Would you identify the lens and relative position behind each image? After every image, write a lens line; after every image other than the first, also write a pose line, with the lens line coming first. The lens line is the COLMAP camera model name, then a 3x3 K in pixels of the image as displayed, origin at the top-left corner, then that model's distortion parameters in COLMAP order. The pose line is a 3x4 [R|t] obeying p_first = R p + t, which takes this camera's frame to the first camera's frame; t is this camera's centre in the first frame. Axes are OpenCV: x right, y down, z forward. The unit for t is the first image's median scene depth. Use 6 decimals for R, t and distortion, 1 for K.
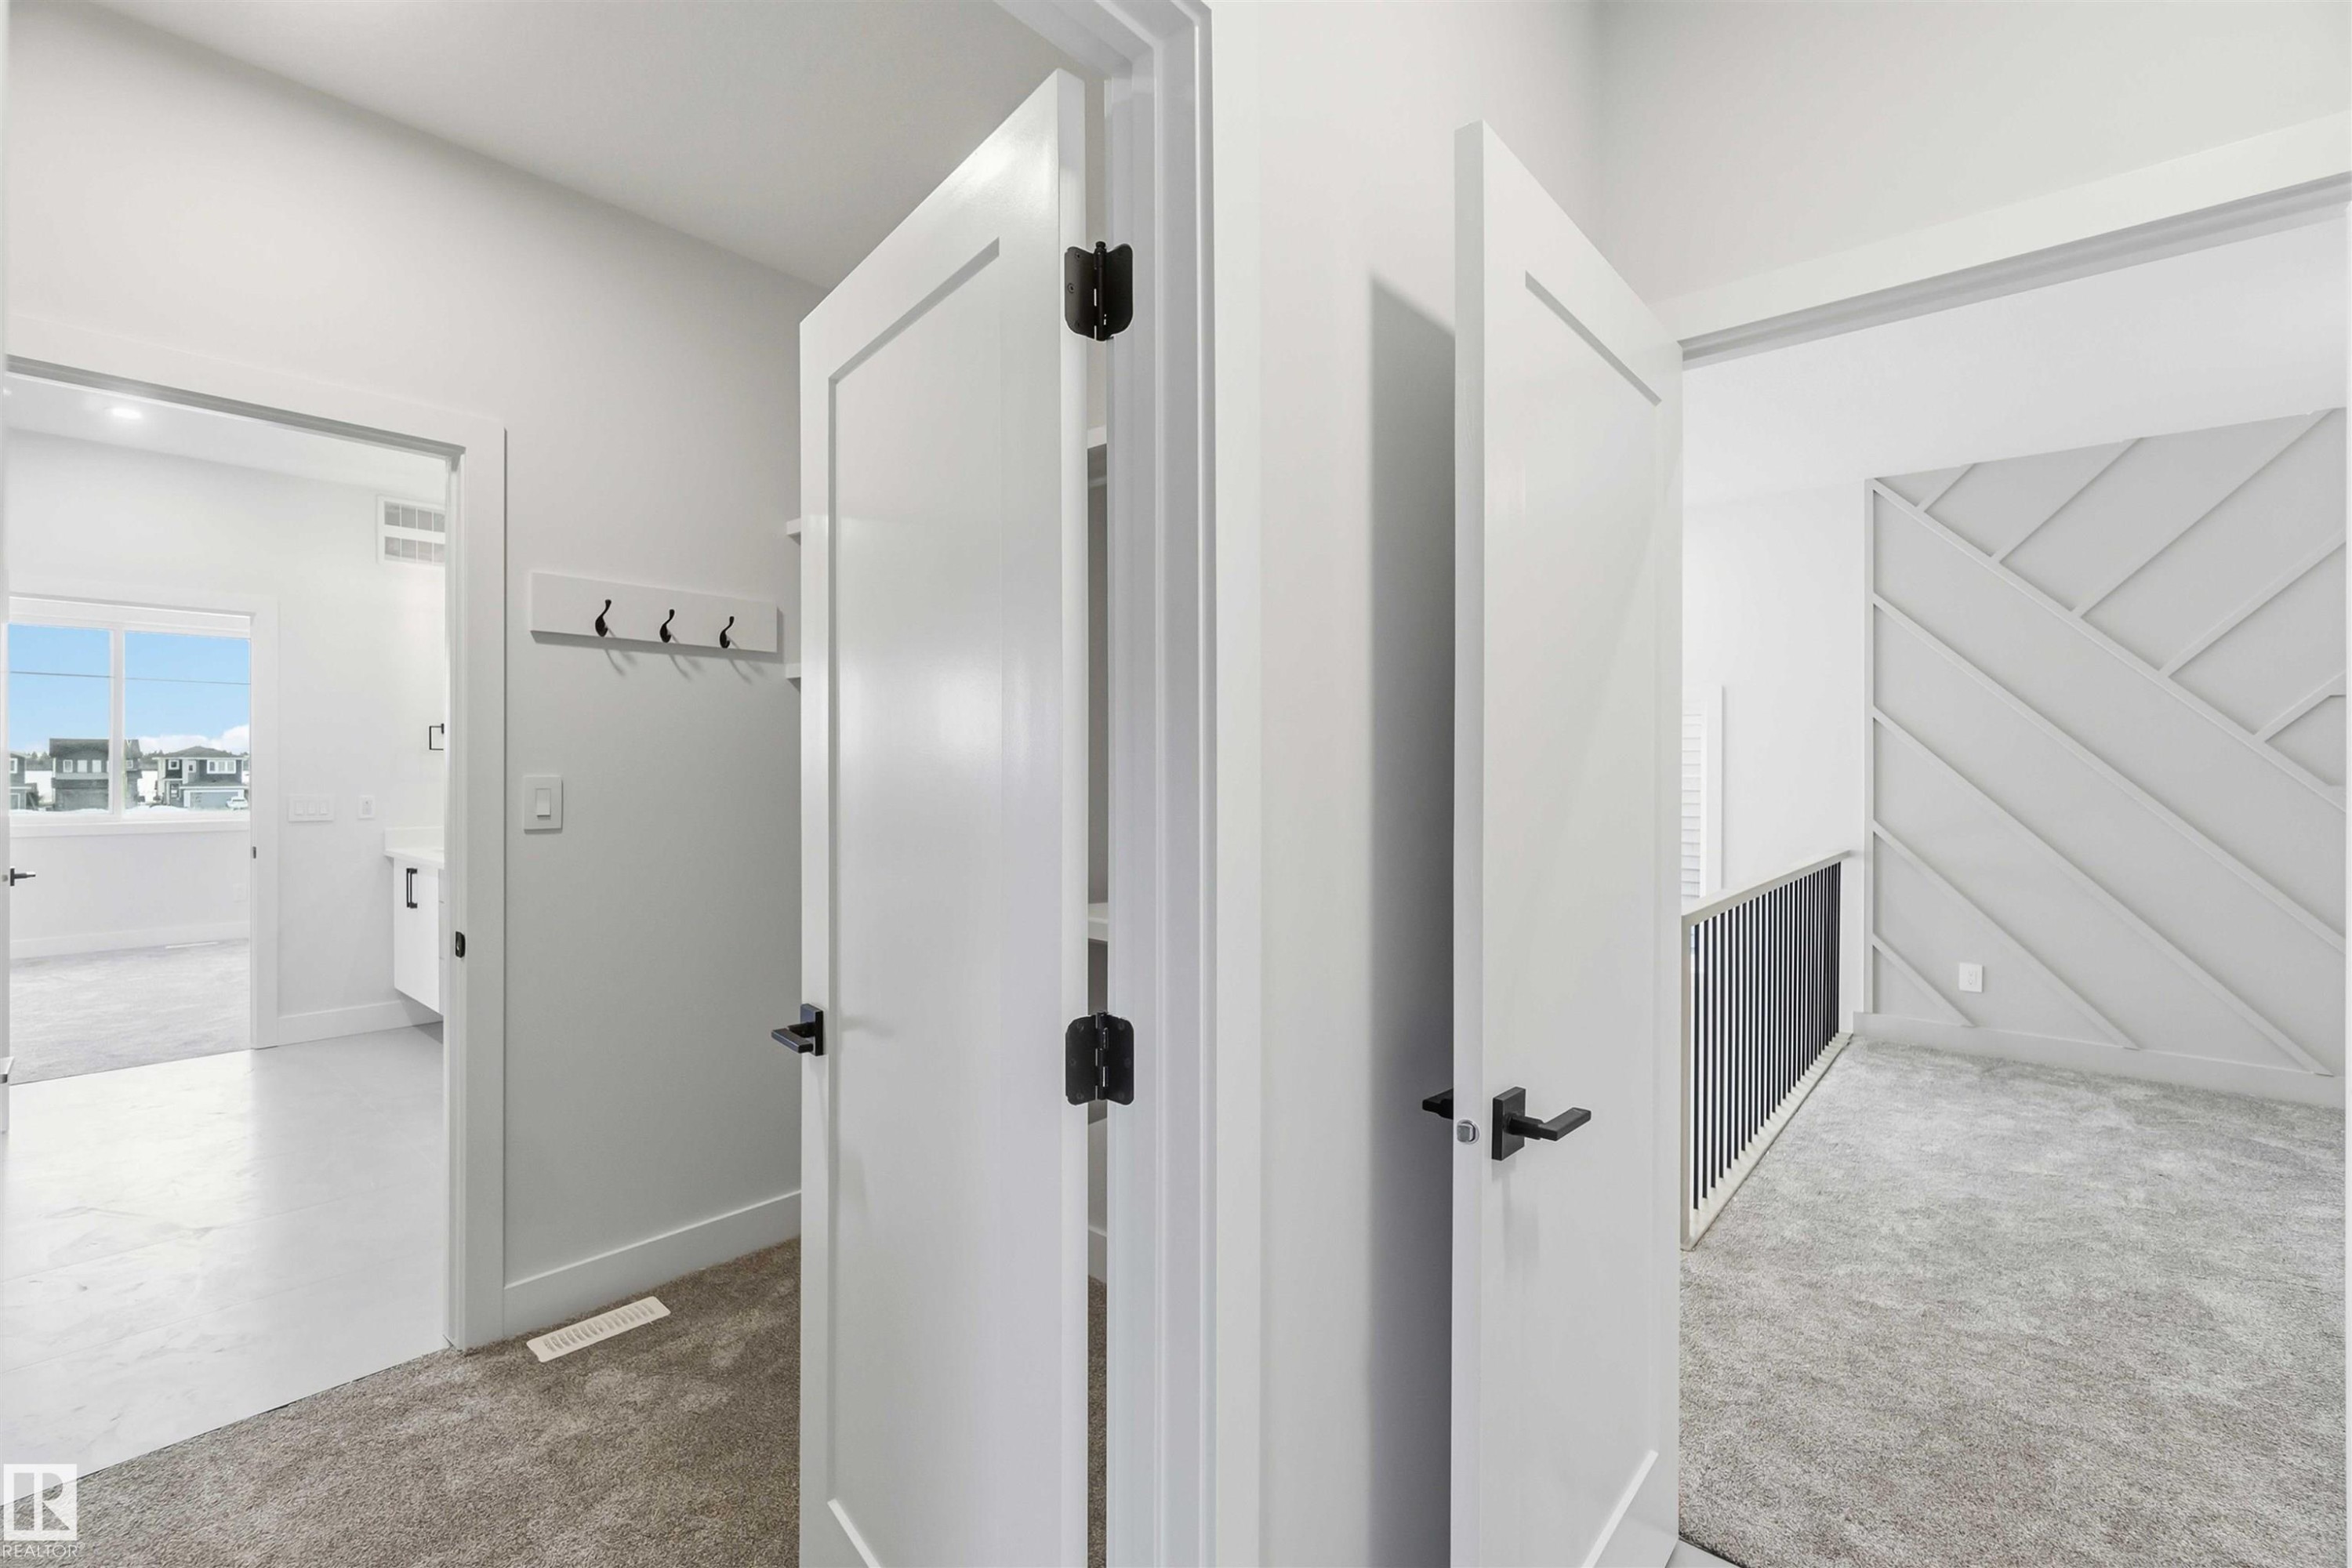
lens RADIAL K [[1036.4, 0, 1160.4], [0, 1036.4, 772.1], [0, 0, 1]] dist [-0.005895, 0.000919]
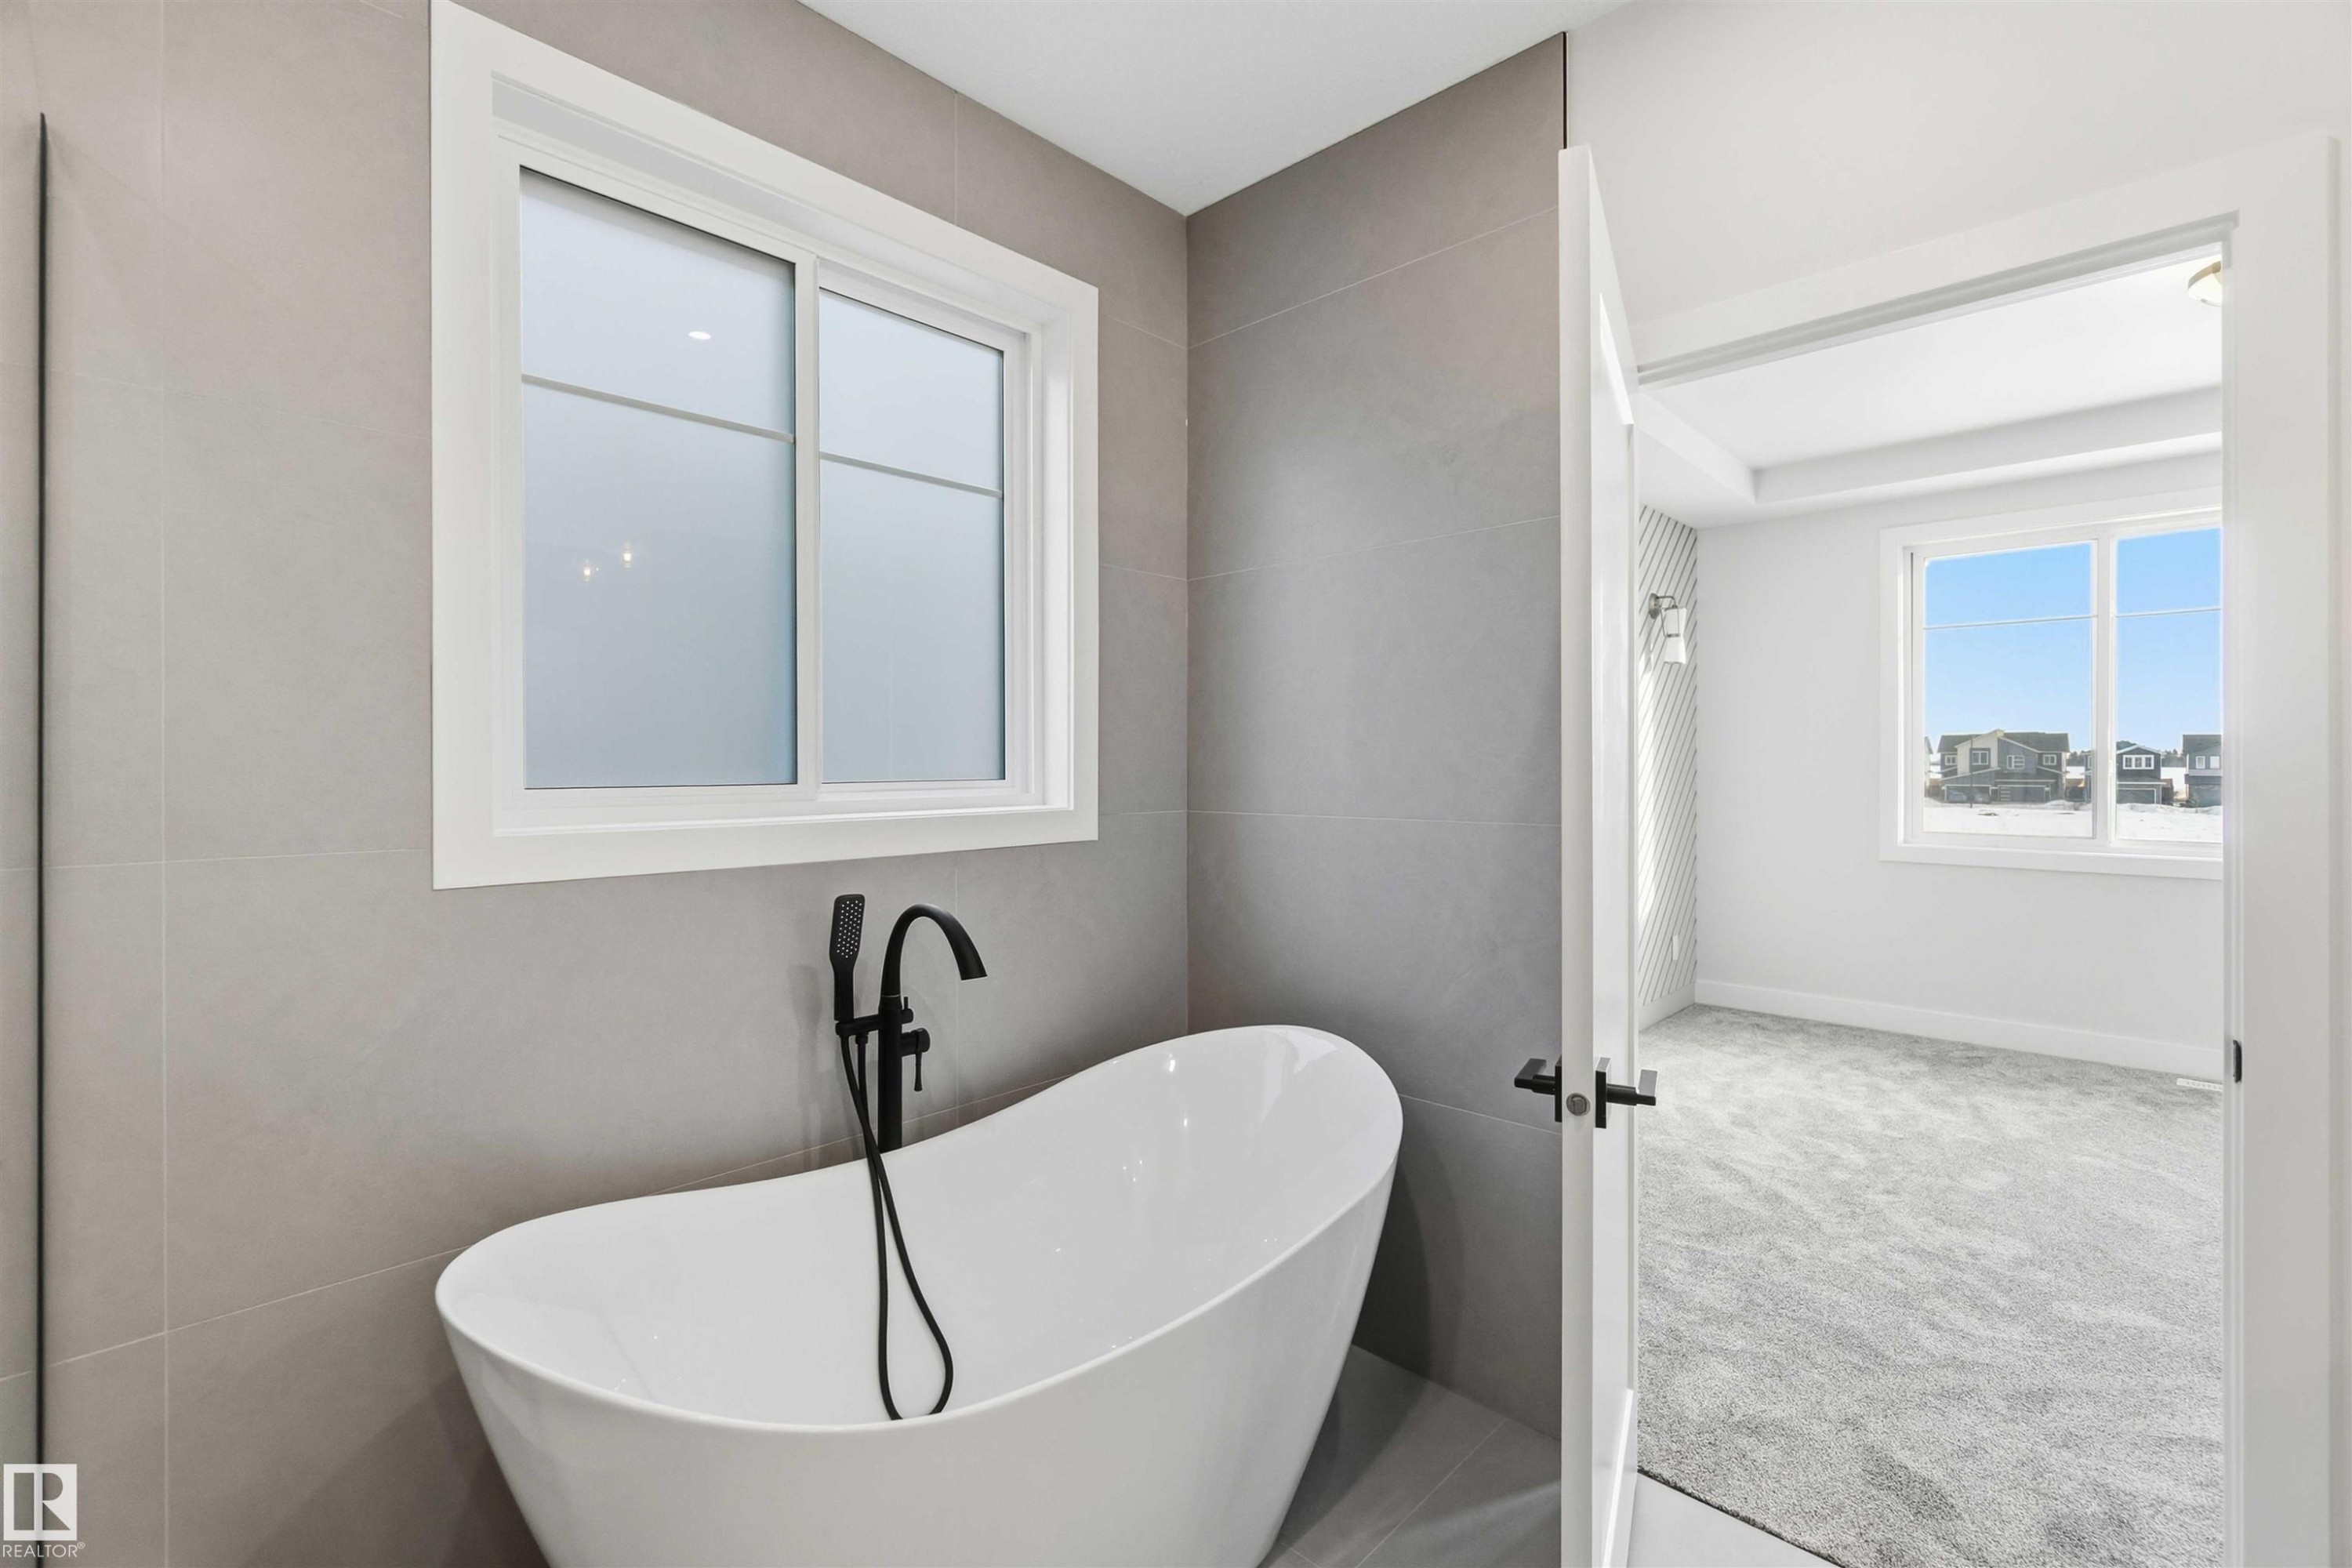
lens RADIAL K [[1036.4, 0, 1164.2], [0, 1036.4, 768.5], [0, 0, 1]] dist [-0.005895, 0.000919]
pose [[-0.038421, -0.002075, -0.999259, -0.109168], [0.002697, 0.999994, -0.002180, -0.000304], [0.999258, -0.002778, -0.038415, 0.134158]]
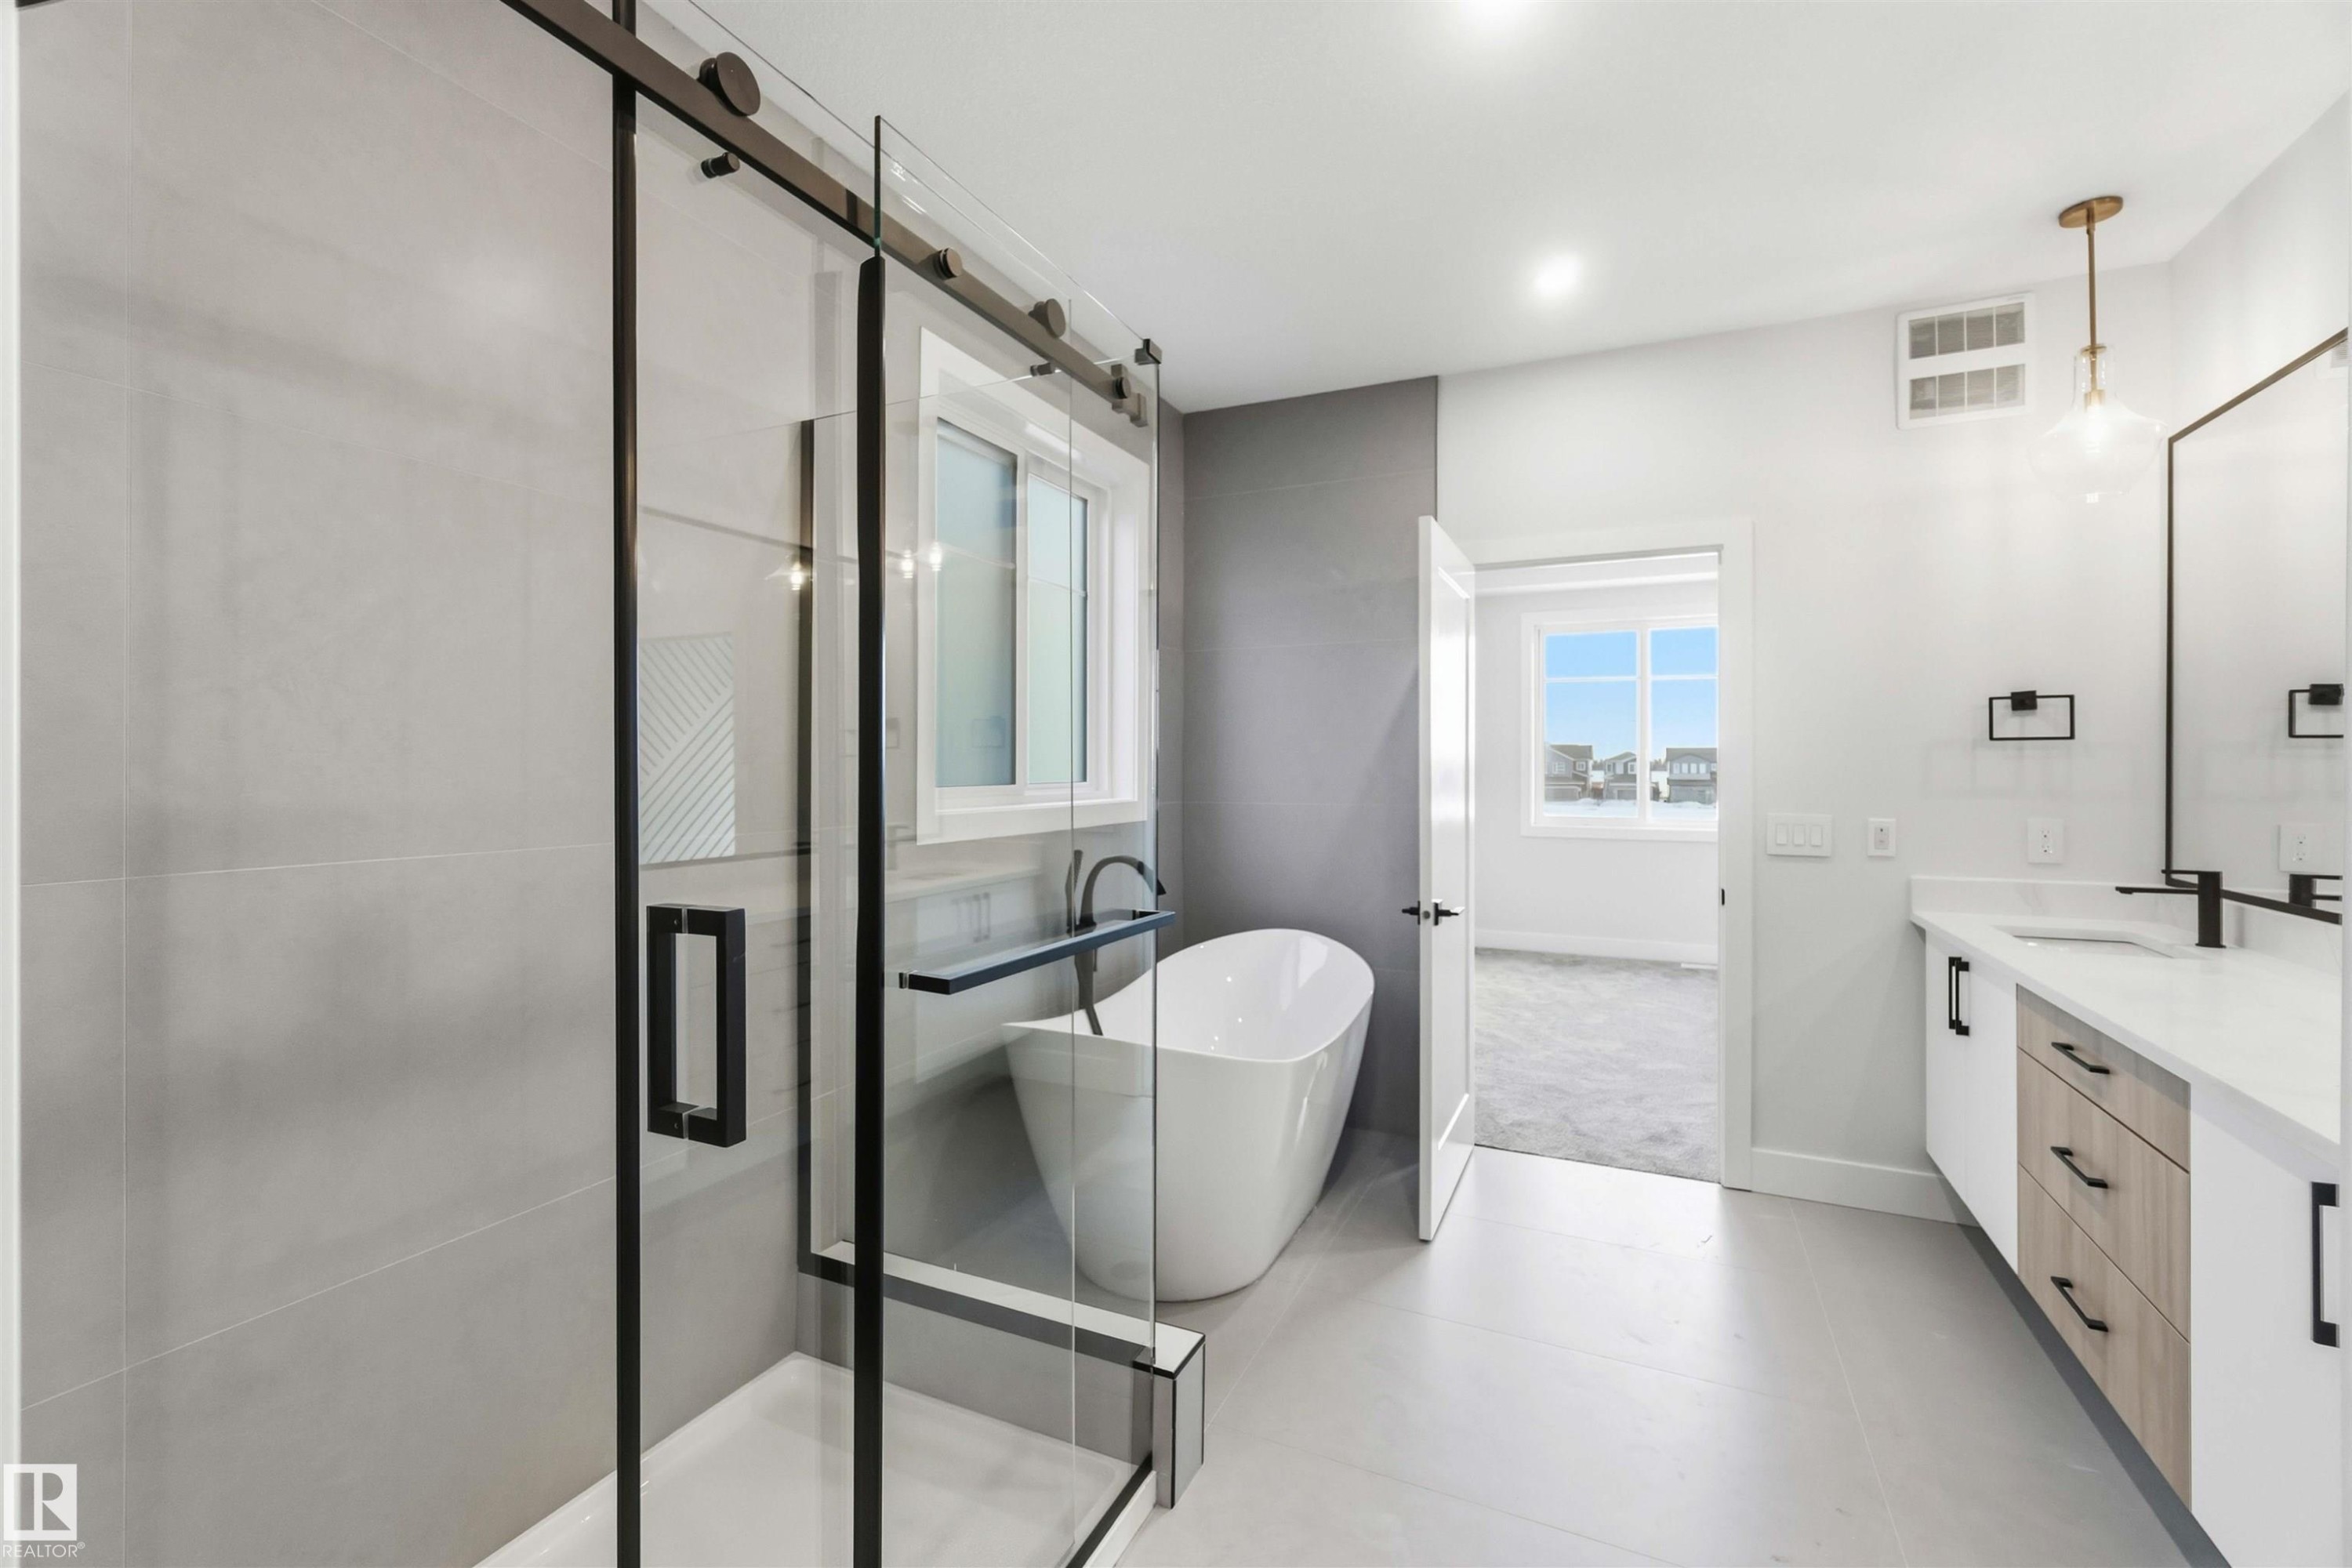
lens RADIAL K [[1036.4, 0, 1167.0], [0, 1036.4, 774.1], [0, 0, 1]] dist [-0.005895, 0.000919]
pose [[0.289129, 0.000027, -0.957290, -0.061899], [0.001905, 0.999998, 0.000604, -0.000734], [0.957288, -0.001998, 0.289128, 0.084719]]
